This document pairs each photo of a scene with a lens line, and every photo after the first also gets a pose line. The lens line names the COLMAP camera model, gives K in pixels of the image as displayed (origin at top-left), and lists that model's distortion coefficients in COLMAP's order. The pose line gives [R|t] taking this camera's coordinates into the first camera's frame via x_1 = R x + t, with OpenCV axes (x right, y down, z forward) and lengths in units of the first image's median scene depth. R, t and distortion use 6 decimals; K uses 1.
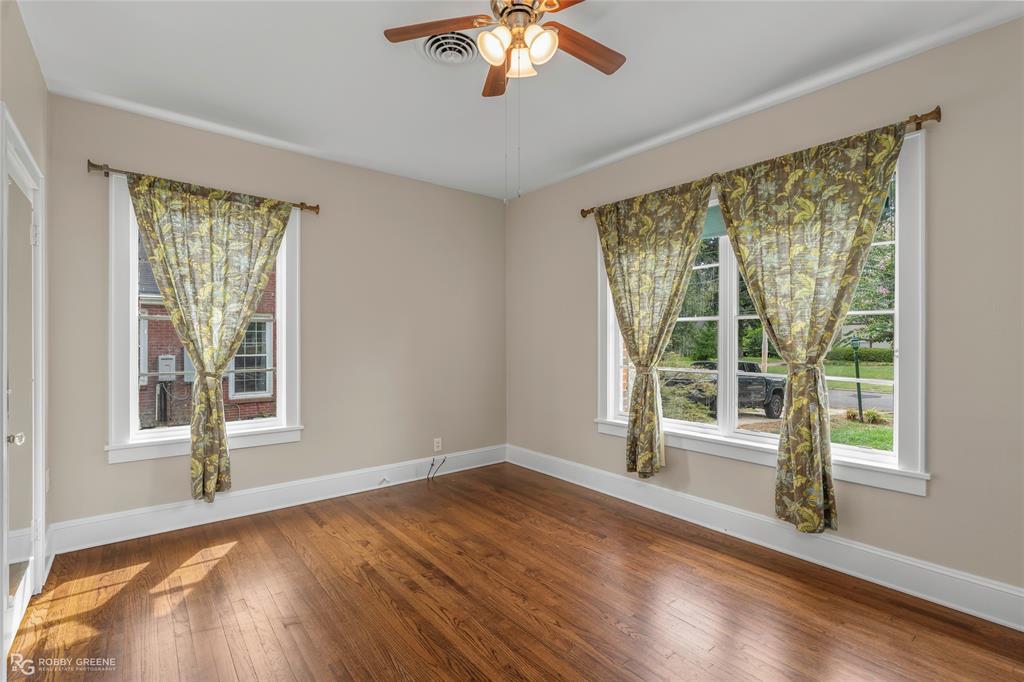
lens RADIAL K [[471.0, 0, 505.3], [0, 471.0, 336.8], [0, 0, 1]] dist [-0.007499, 0.001582]
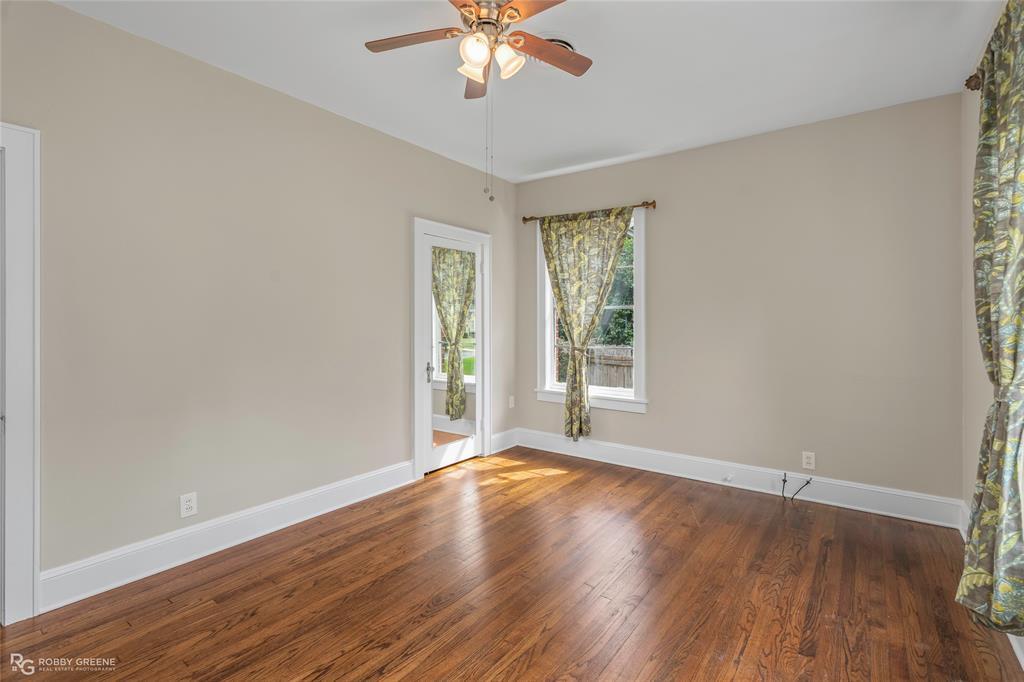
lens RADIAL K [[471.0, 0, 518.9], [0, 471.0, 326.7], [0, 0, 1]] dist [-0.007499, 0.001582]
pose [[0.264399, 0.005934, -0.964395, 0.656936], [0.000755, 0.999979, 0.006360, 0.006479], [0.964413, -0.002409, 0.264389, 0.472052]]
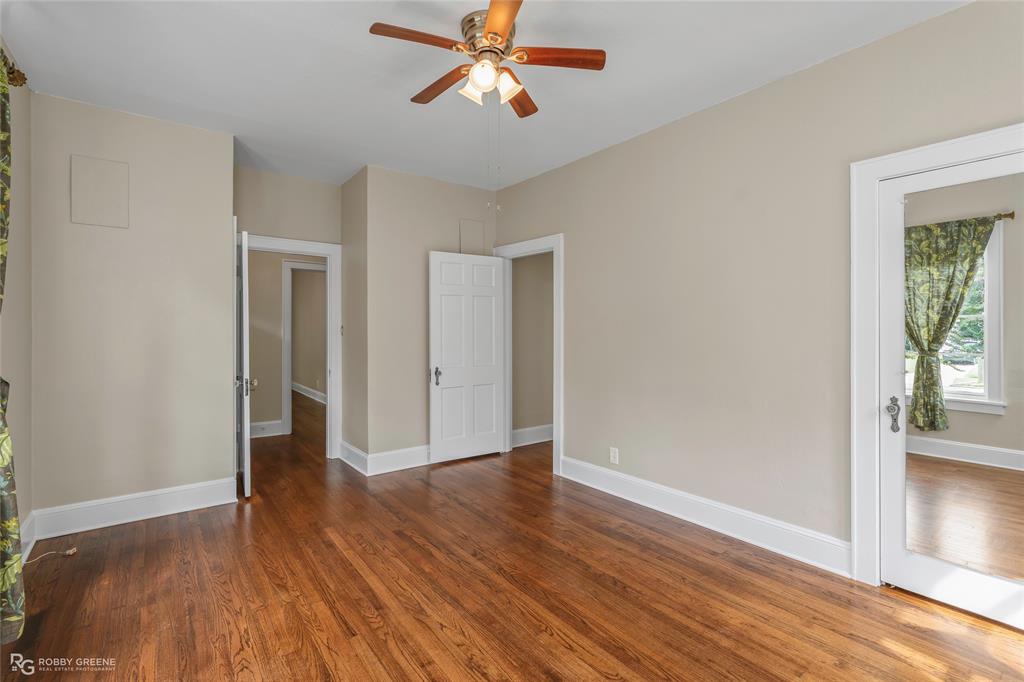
lens RADIAL K [[471.0, 0, 506.8], [0, 471.0, 334.3], [0, 0, 1]] dist [-0.007499, 0.001582]
pose [[-0.999633, 0.001280, 0.027077, -0.030961], [0.001551, 0.999949, 0.009988, 0.005423], [-0.027063, 0.010026, -0.999583, 1.299246]]
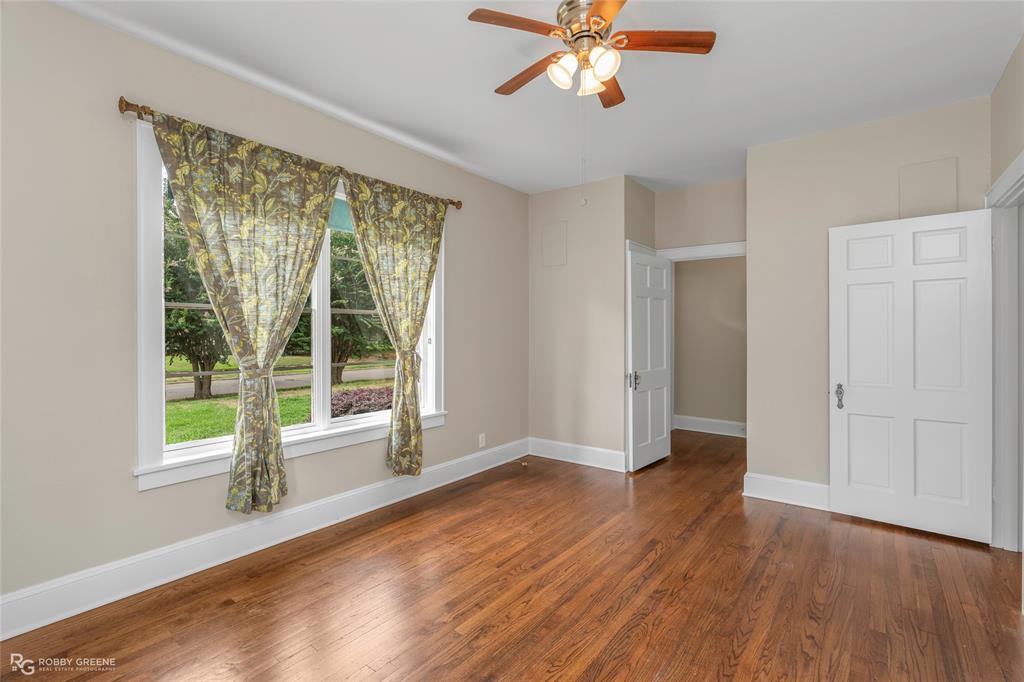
lens RADIAL K [[471.0, 0, 516.6], [0, 471.0, 338.7], [0, 0, 1]] dist [-0.007499, 0.001582]
pose [[-0.246243, -0.011989, 0.969134, -0.600280], [-0.002047, 0.999928, 0.011850, 0.005717], [-0.969206, 0.000934, -0.246250, 0.856189]]
